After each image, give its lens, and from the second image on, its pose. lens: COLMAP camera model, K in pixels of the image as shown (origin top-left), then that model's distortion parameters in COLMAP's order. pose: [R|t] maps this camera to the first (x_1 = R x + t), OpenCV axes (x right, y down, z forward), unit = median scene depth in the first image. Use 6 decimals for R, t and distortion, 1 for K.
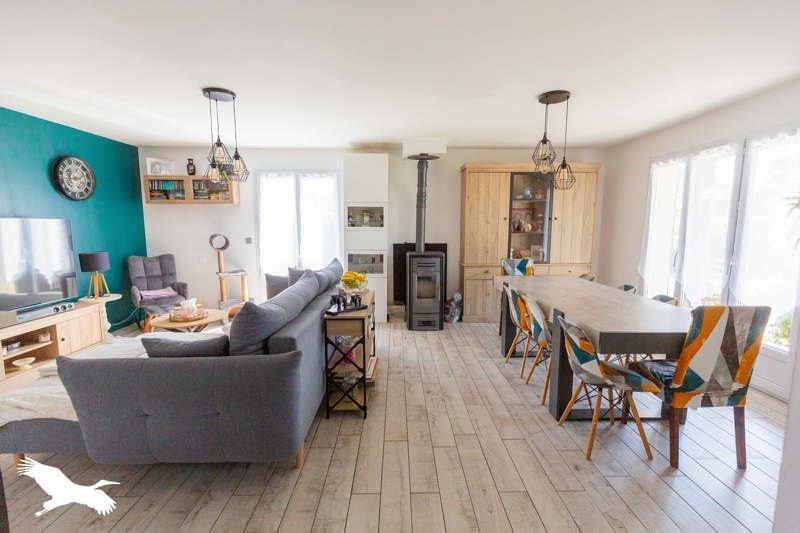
lens RADIAL K [[361.3, 0, 400.0], [0, 361.3, 266.5], [0, 0, 1]] dist [0.009638, -0.000191]
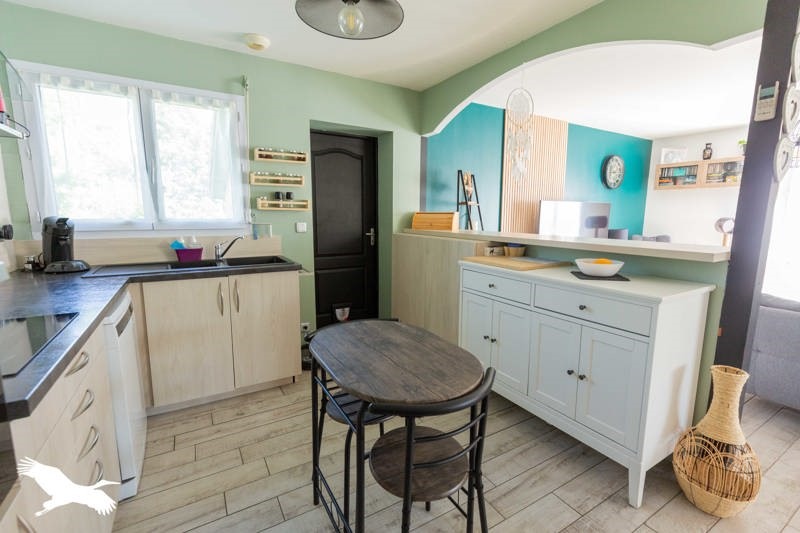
lens RADIAL K [[361.3, 0, 400.0], [0, 361.3, 266.5], [0, 0, 1]] dist [0.009638, -0.000191]
pose [[0.514056, 0.129418, -0.847937, -0.112095], [-0.107648, 0.990470, 0.085911, 0.053668], [0.850975, 0.047116, 0.523088, -0.265960]]
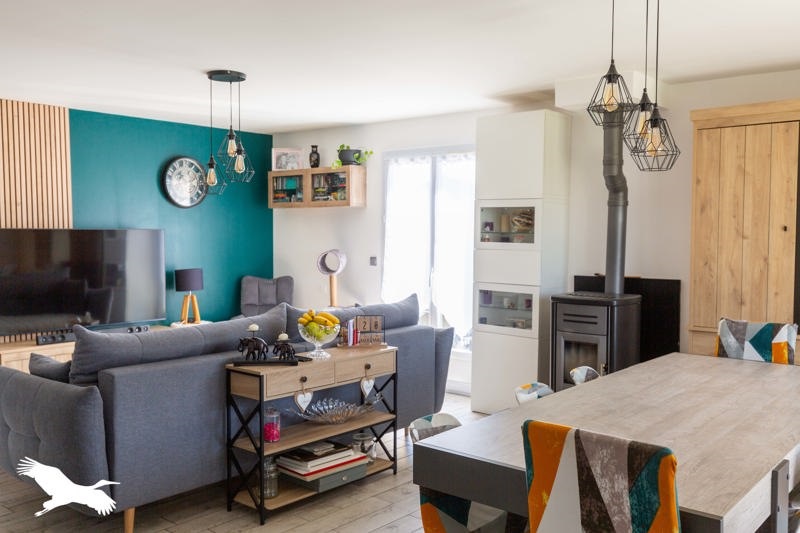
lens RADIAL K [[719.7, 0, 400.0], [0, 719.7, 266.5], [0, 0, 1]] dist [0.002173, -0.003684]
pose [[0.753782, 0.035583, -0.656161, 0.500221], [-0.081236, 0.995919, -0.039315, -0.015996], [0.652084, 0.082939, 0.753596, 0.058976]]
